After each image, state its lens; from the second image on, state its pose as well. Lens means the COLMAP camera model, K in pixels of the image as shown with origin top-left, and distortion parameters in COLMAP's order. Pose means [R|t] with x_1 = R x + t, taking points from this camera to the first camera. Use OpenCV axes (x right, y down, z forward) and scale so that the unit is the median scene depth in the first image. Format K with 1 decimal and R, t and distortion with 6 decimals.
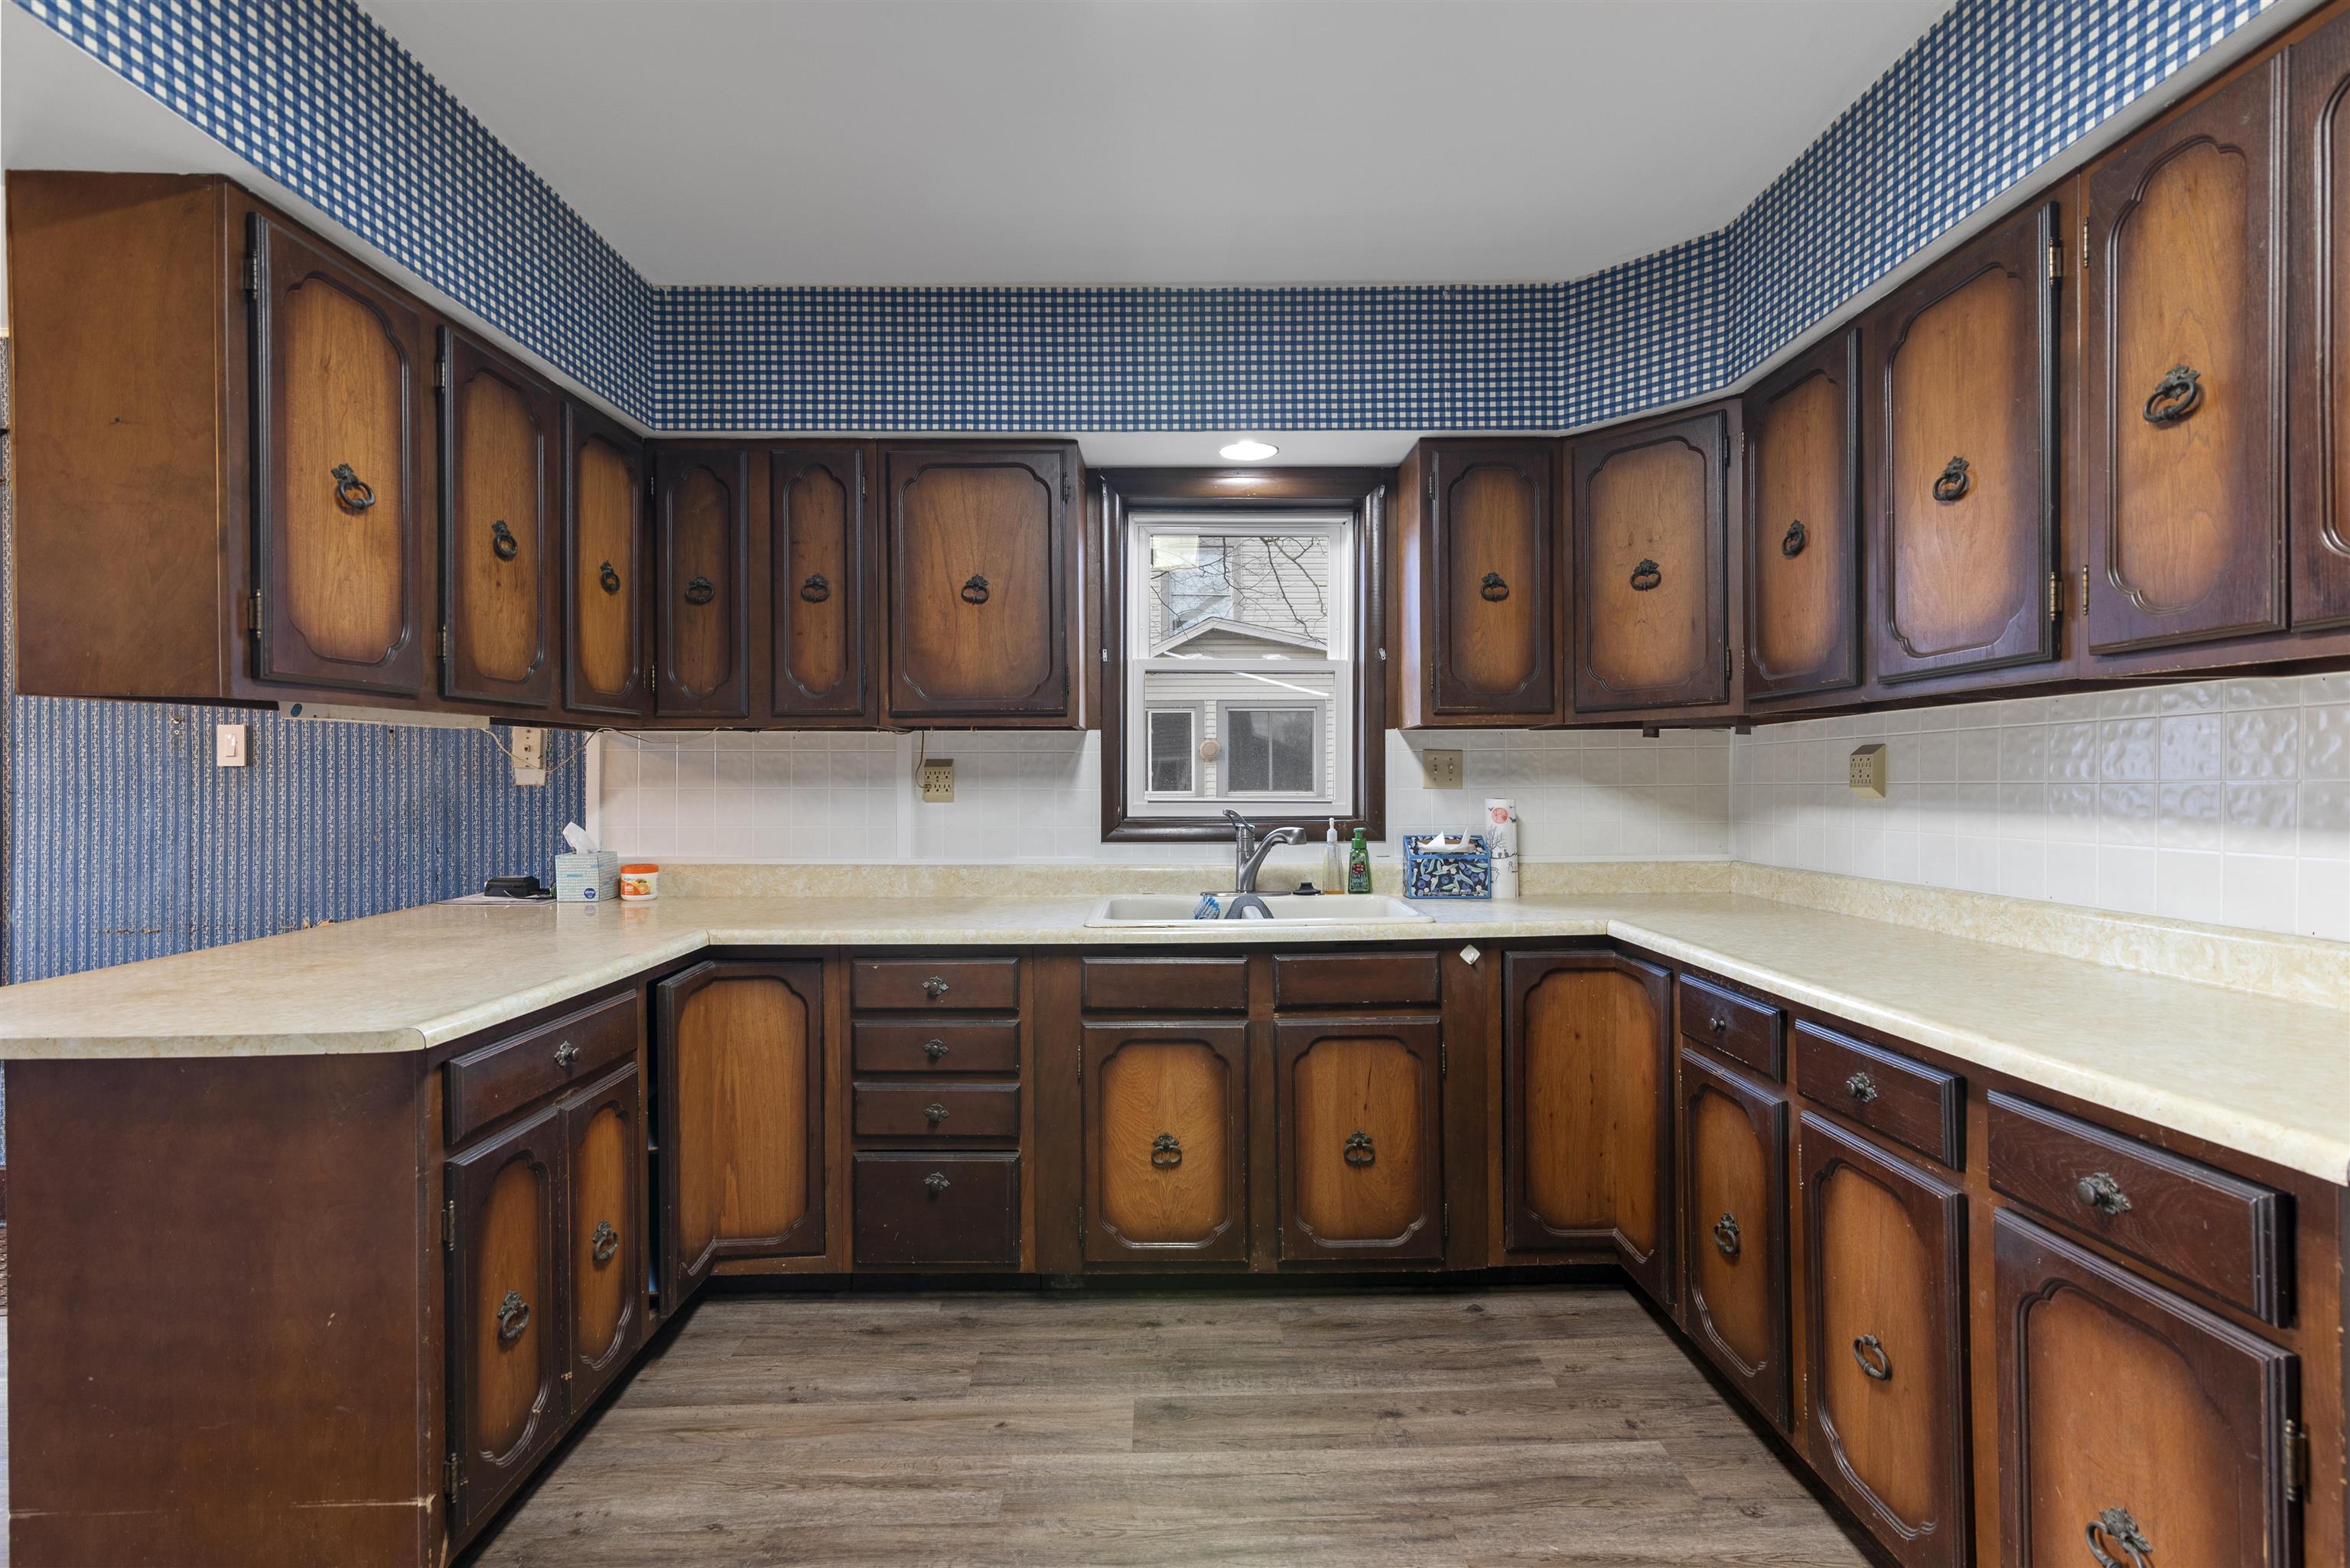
lens RADIAL K [[1056.2, 0, 1175.0], [0, 1056.2, 784.0], [0, 0, 1]] dist [0.016580, -0.000491]
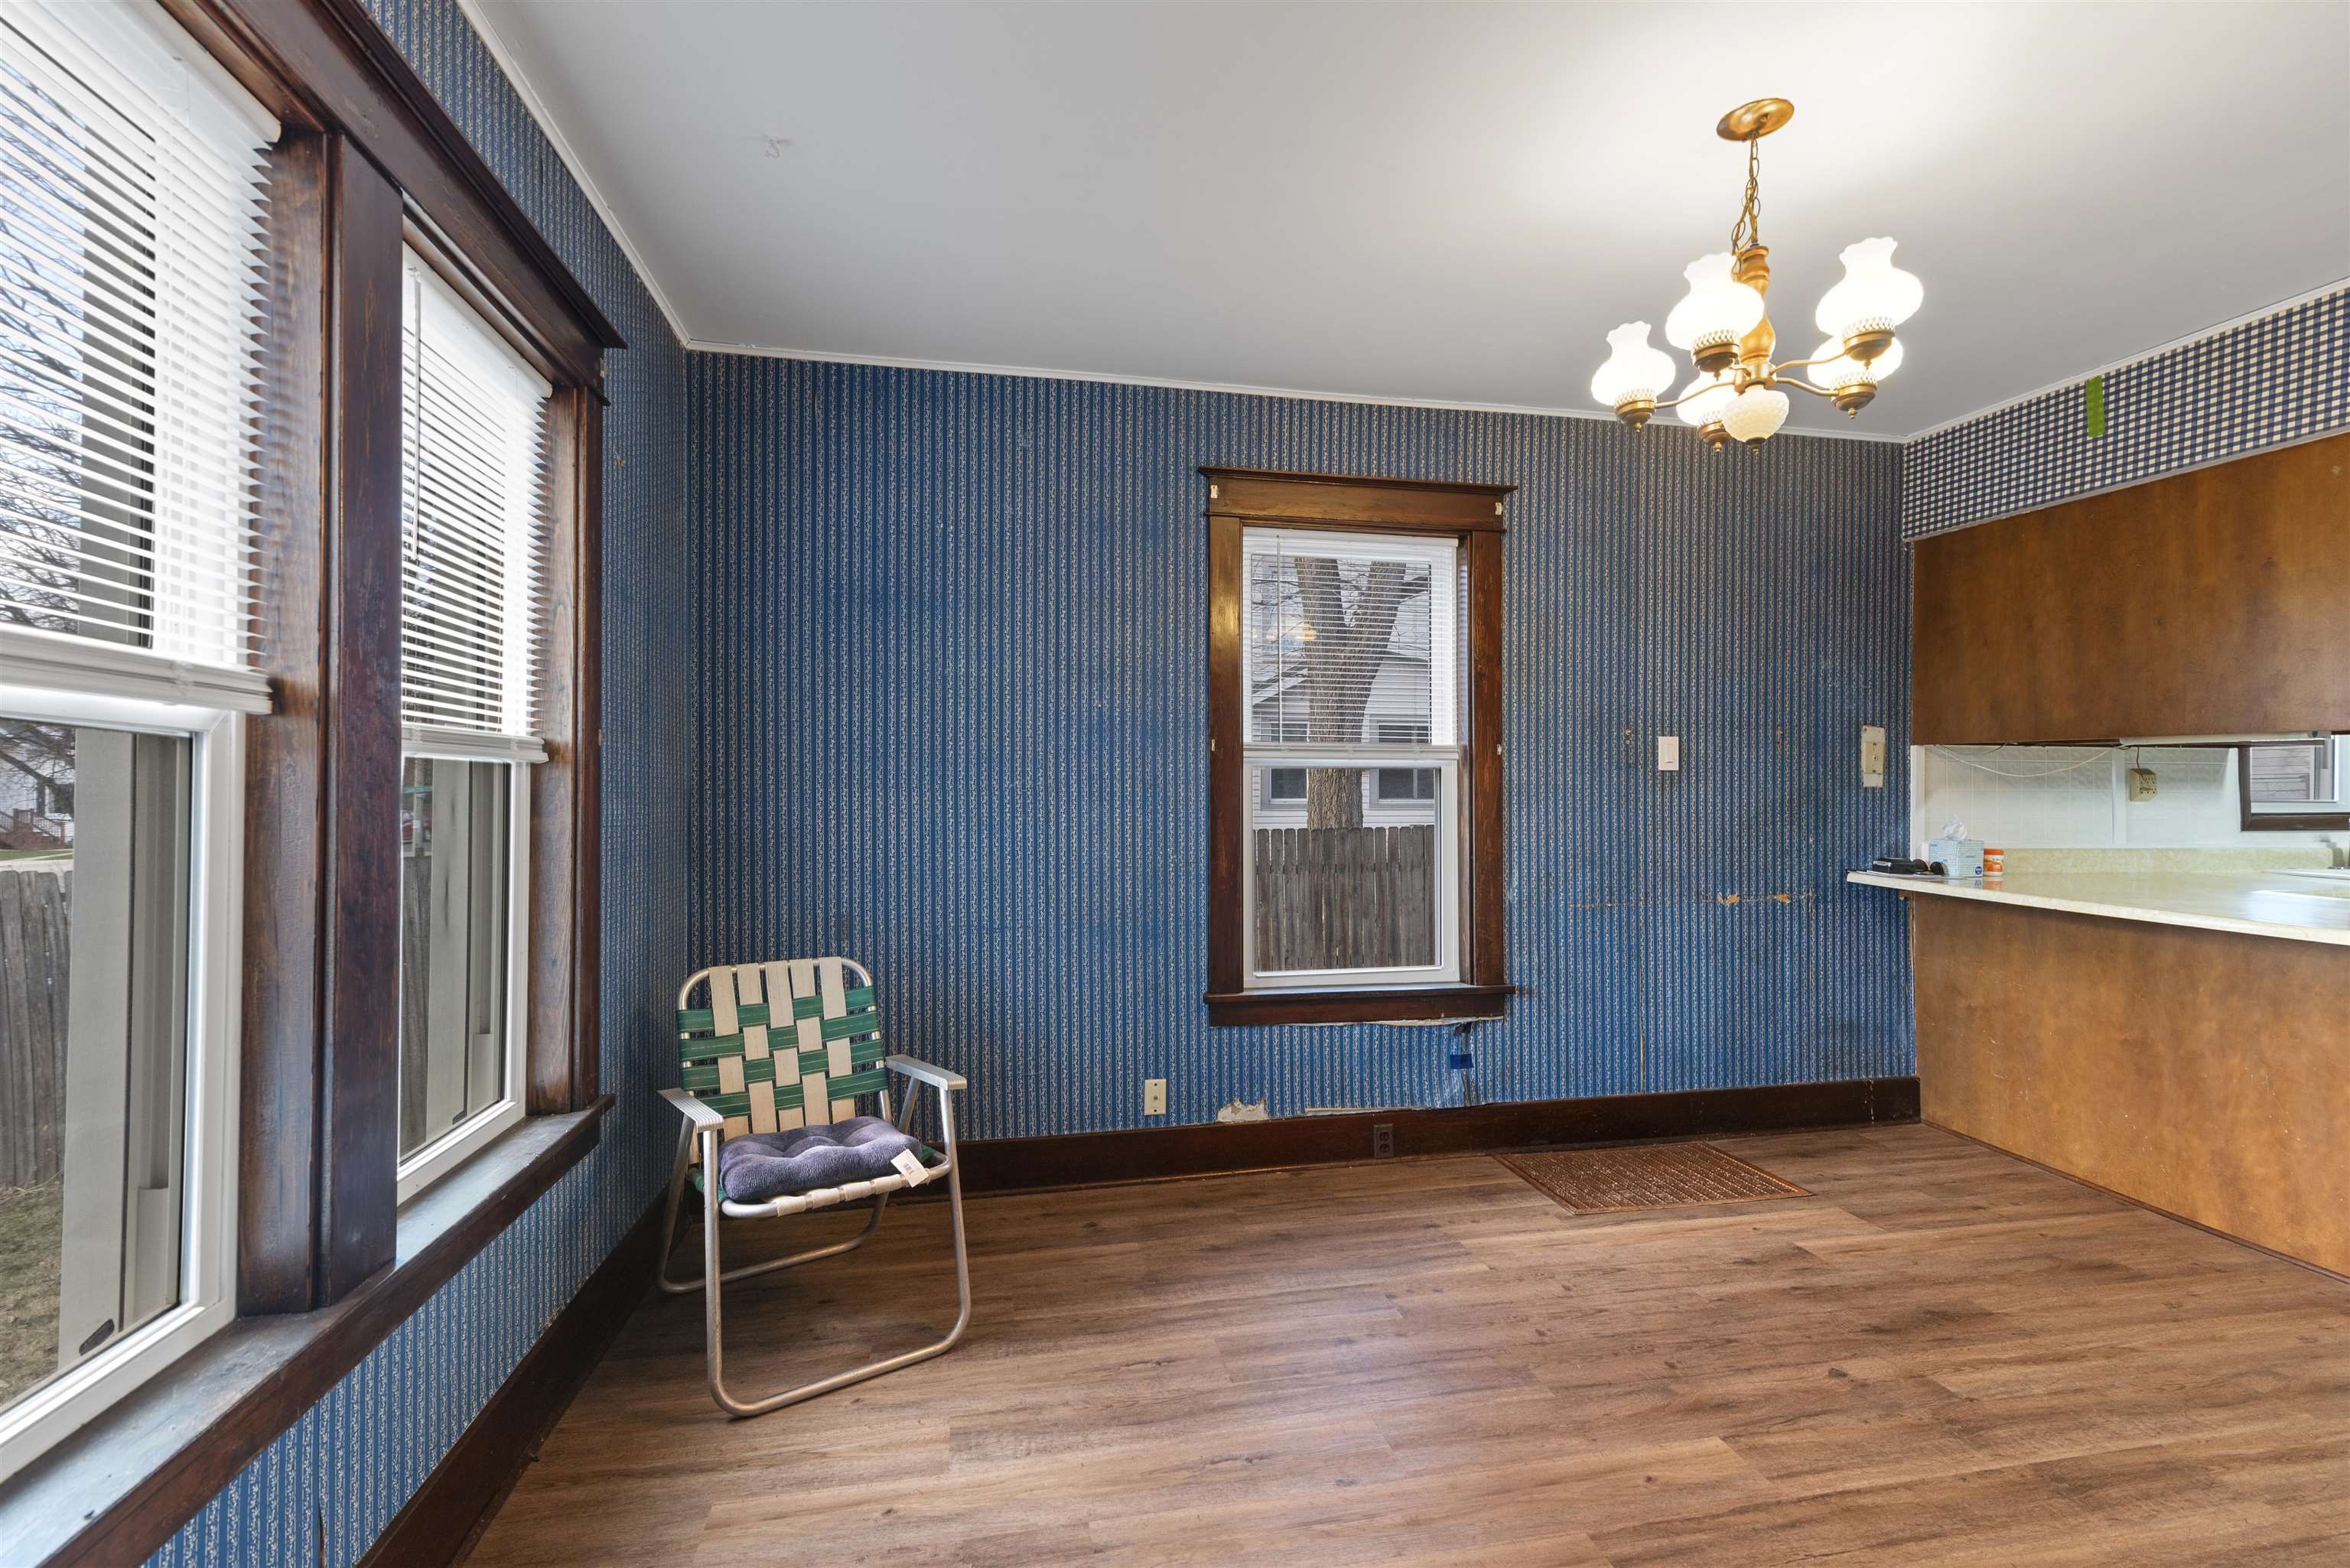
lens RADIAL K [[1062.3, 0, 1184.6], [0, 1062.3, 791.4], [0, 0, 1]] dist [0.024573, -0.000113]
pose [[0.981354, 0.003675, 0.192176, -1.961407], [-0.002881, 0.999986, -0.004408, 0.017188], [-0.192189, 0.003772, 0.981351, -0.113614]]
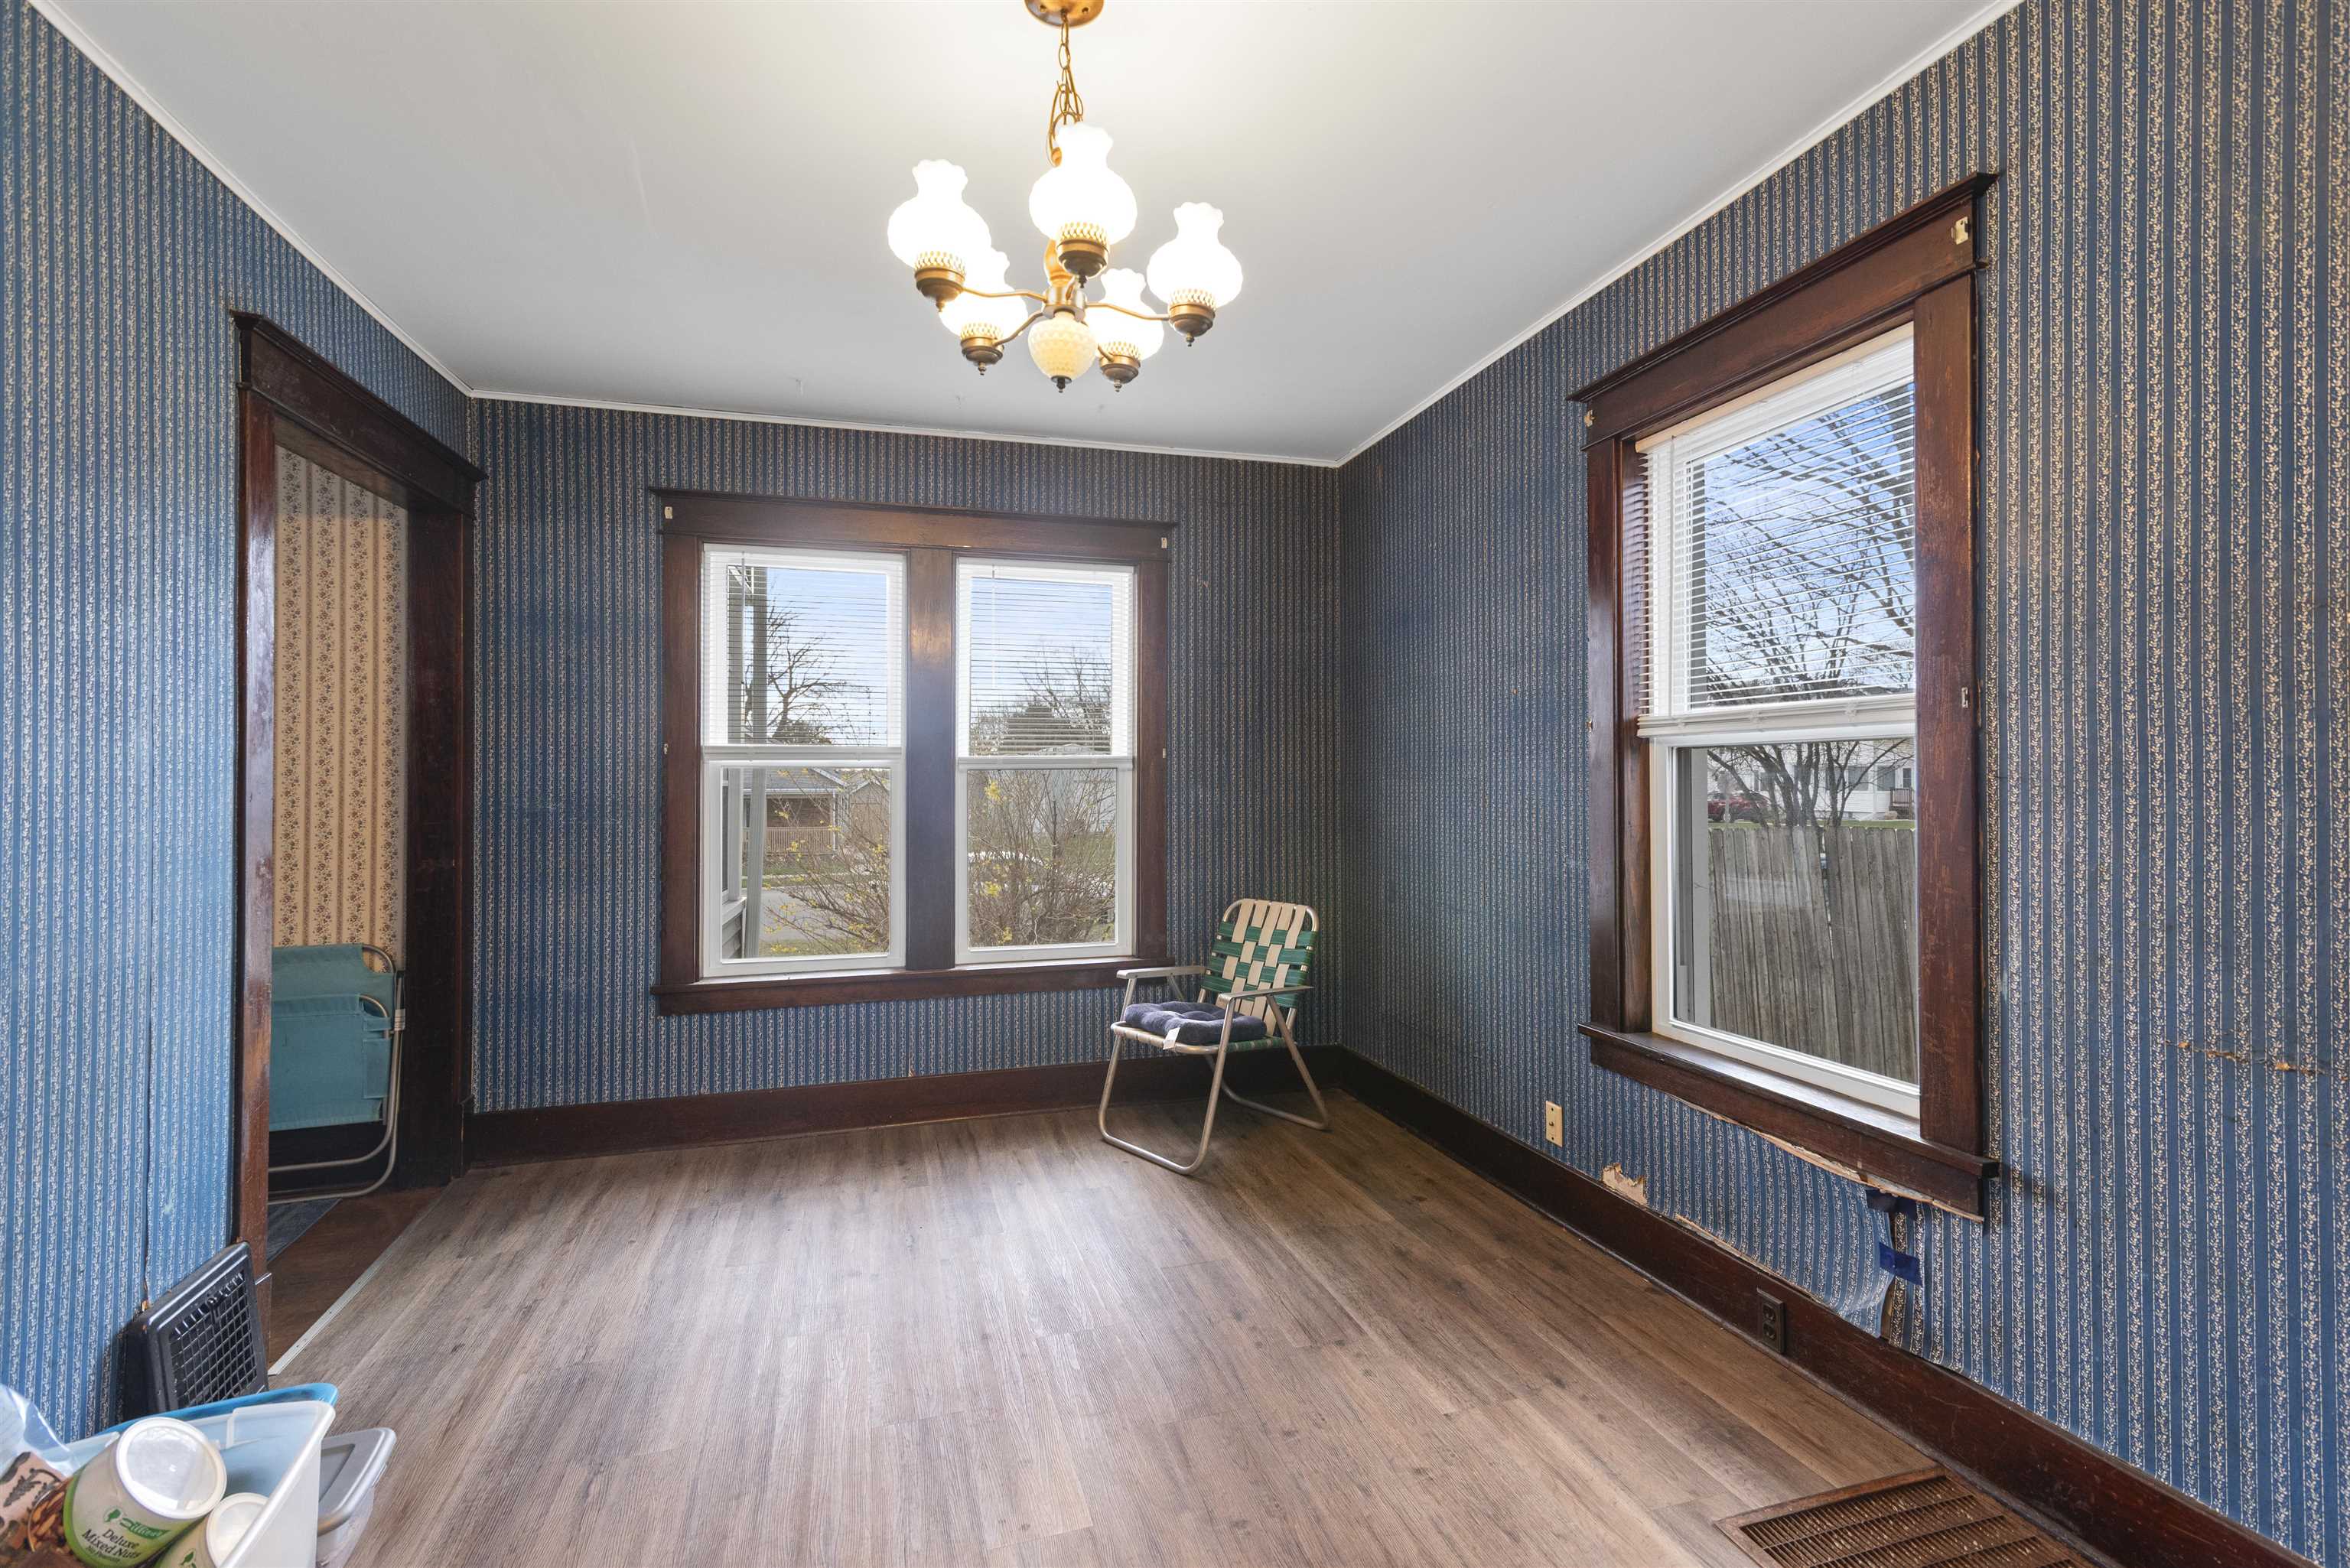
lens RADIAL K [[1069.8, 0, 1183.1], [0, 1069.8, 782.0], [0, 0, 1]] dist [0.017490, -0.000183]
pose [[0.268810, 0.001484, -0.963192, -0.732383], [0.006473, 0.999973, 0.003347, 0.006483], [0.963171, -0.007134, 0.268794, 0.467307]]
